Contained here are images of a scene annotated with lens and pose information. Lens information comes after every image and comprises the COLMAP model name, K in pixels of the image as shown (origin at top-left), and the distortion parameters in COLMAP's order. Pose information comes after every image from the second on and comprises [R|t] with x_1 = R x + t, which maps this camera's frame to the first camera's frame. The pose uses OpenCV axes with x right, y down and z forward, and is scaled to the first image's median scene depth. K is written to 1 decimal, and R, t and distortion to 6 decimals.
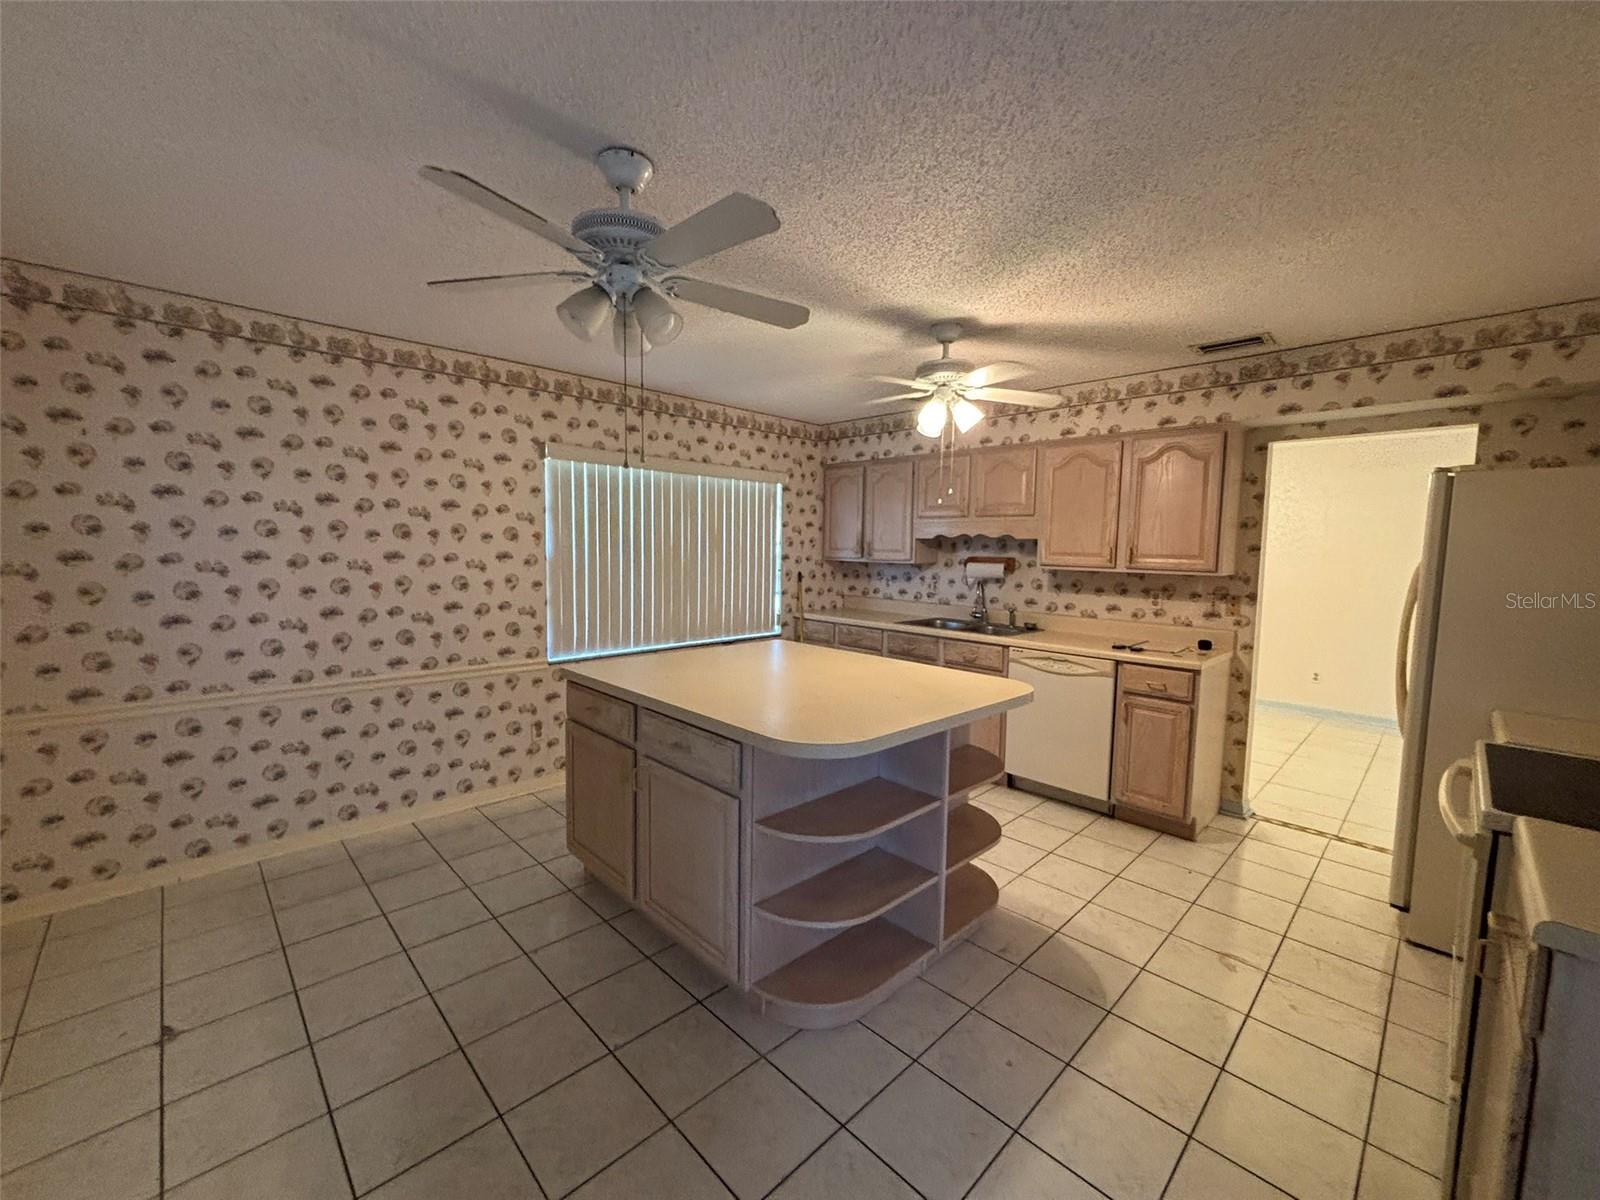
lens RADIAL K [[648.3, 0, 792.1], [0, 648.3, 605.5], [0, 0, 1]] dist [0.004037, 0.000108]
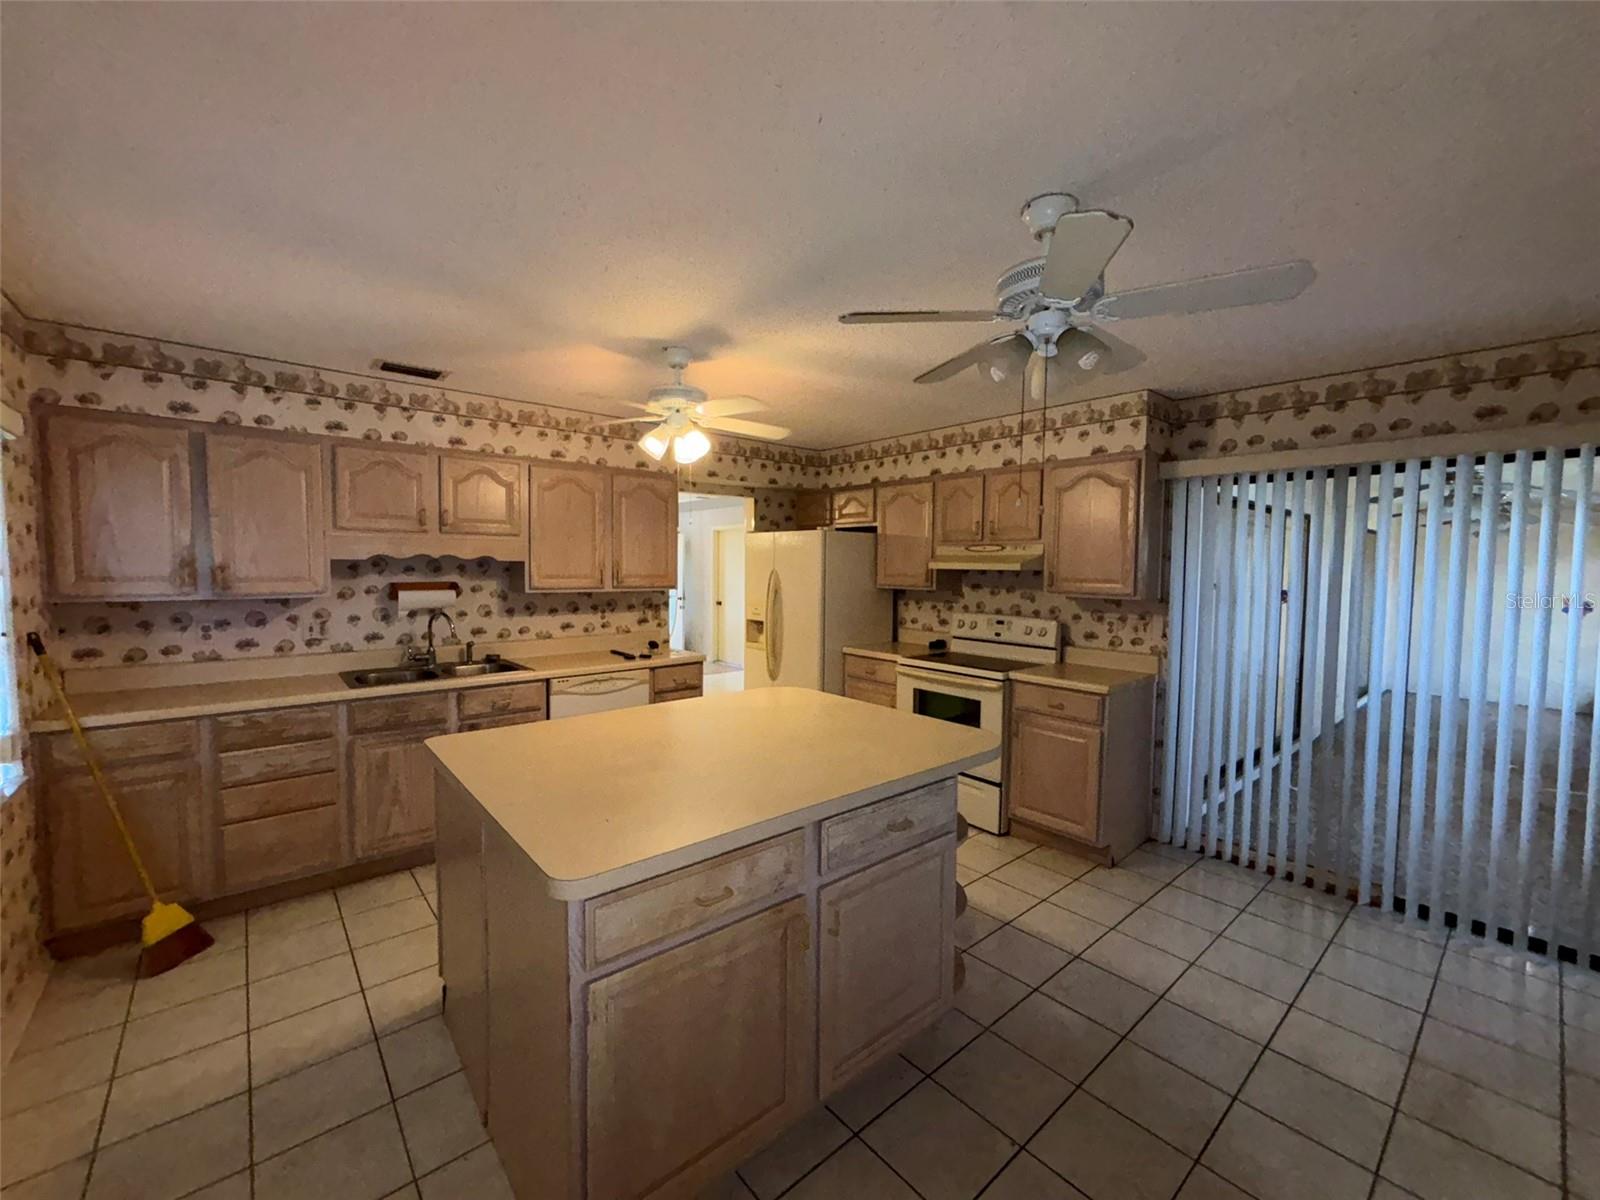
lens RADIAL K [[648.3, 0, 795.7], [0, 648.3, 595.9], [0, 0, 1]] dist [0.004037, 0.000108]
pose [[0.057563, -0.061886, 0.996422, -0.527249], [0.088401, 0.994472, 0.056658, -0.071273], [-0.994420, 0.084824, 0.062716, 0.560900]]
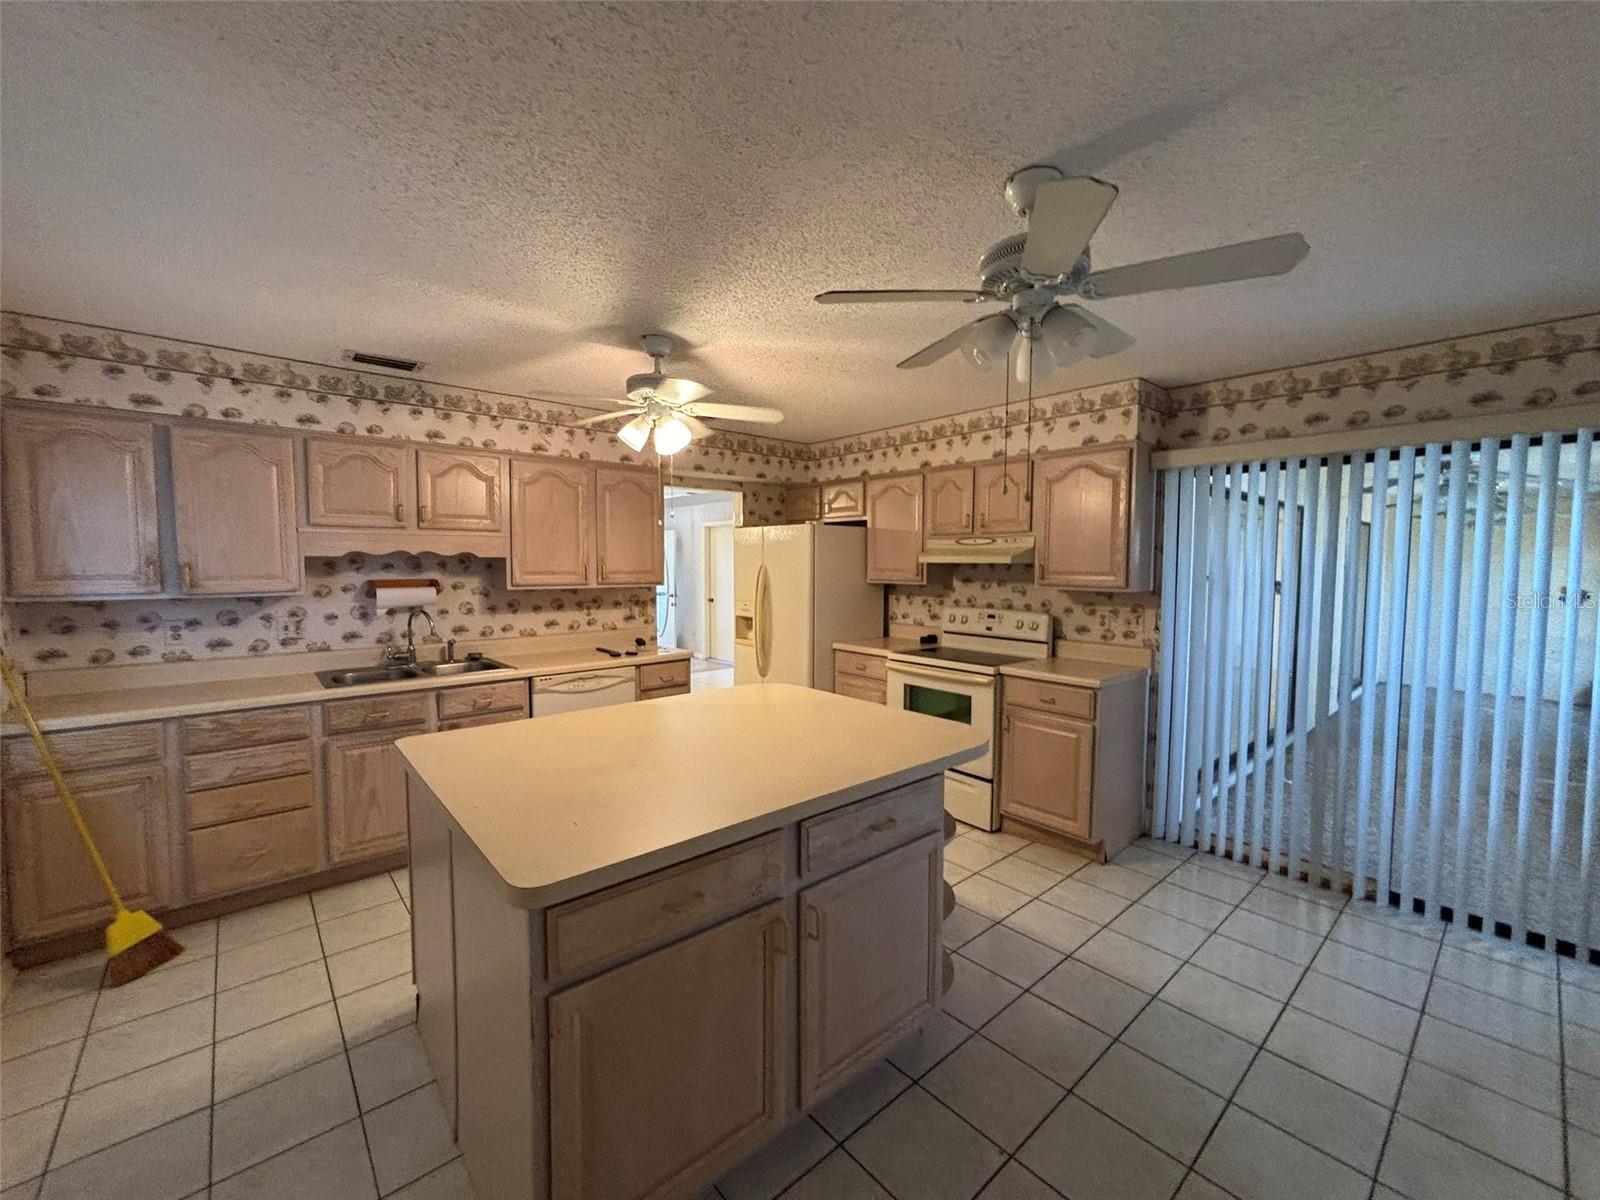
lens RADIAL K [[648.3, 0, 795.5], [0, 648.3, 595.9], [0, 0, 1]] dist [0.004037, 0.000108]
pose [[0.050770, -0.067008, 0.996460, -0.511109], [0.095052, 0.993542, 0.061968, -0.066554], [-0.994177, 0.091569, 0.056812, 0.550721]]
